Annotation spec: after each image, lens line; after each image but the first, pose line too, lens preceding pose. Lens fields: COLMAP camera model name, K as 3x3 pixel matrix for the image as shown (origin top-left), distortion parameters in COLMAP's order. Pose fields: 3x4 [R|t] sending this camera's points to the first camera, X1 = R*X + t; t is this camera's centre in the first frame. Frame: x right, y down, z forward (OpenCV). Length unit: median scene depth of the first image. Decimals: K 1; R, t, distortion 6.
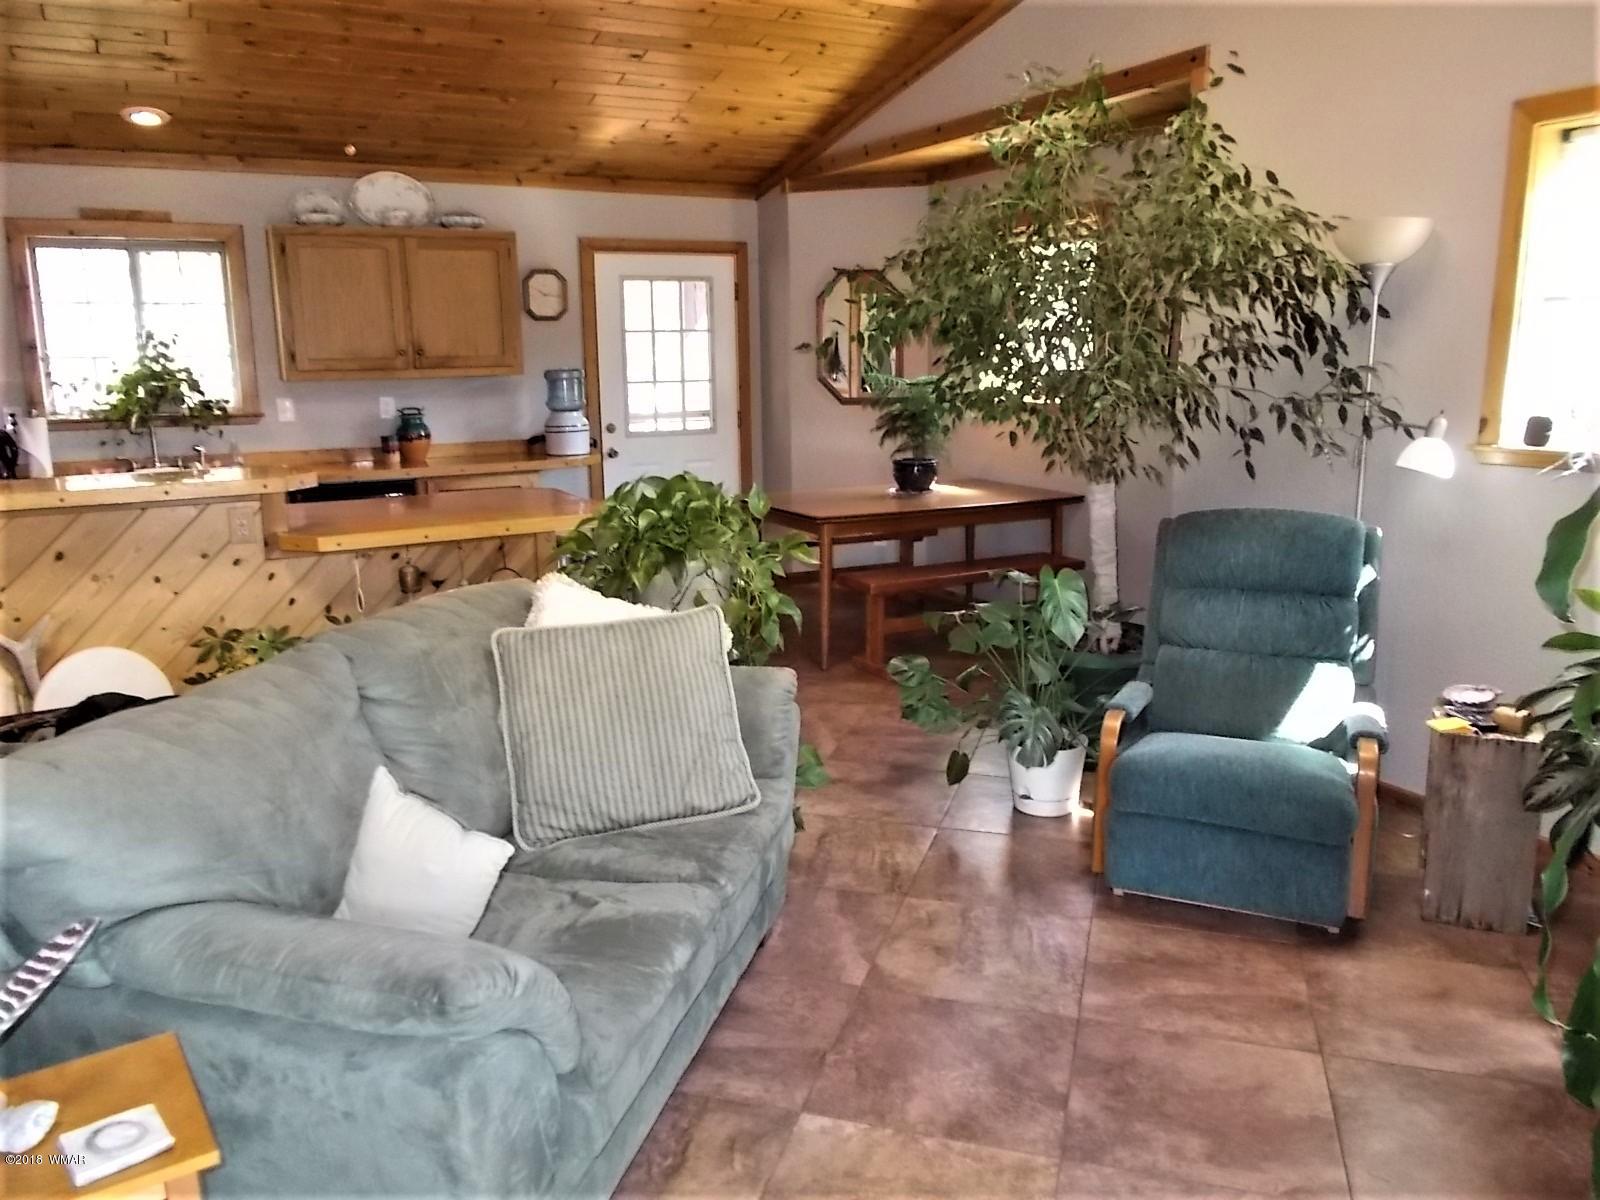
lens RADIAL K [[1208.9, 0, 800.0], [0, 1208.9, 600.0], [0, 0, 1]] dist [-0.010225, -0.010741]
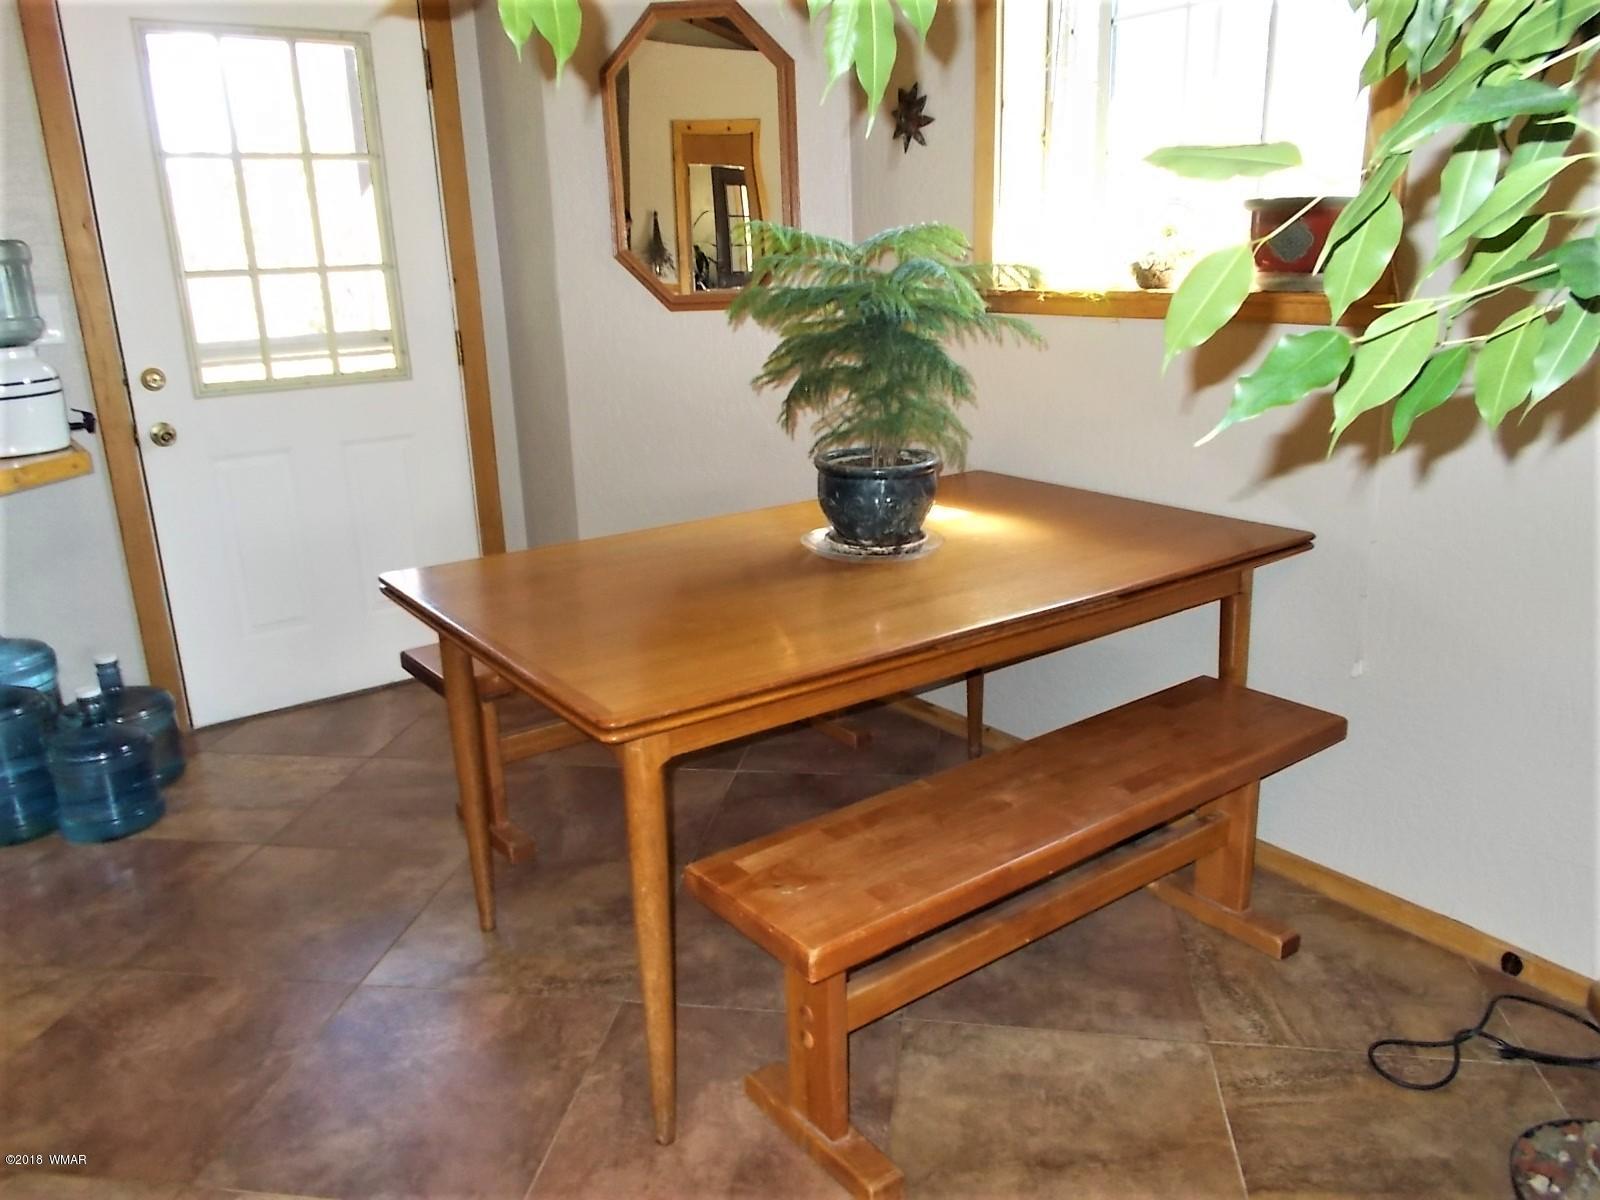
lens RADIAL K [[1208.9, 0, 800.0], [0, 1208.9, 600.0], [0, 0, 1]] dist [-0.010225, -0.010741]
pose [[0.990098, -0.058264, 0.127712, 0.017957], [0.048054, 0.995504, 0.081621, -0.084521], [-0.131893, -0.074676, 0.988447, 0.514827]]
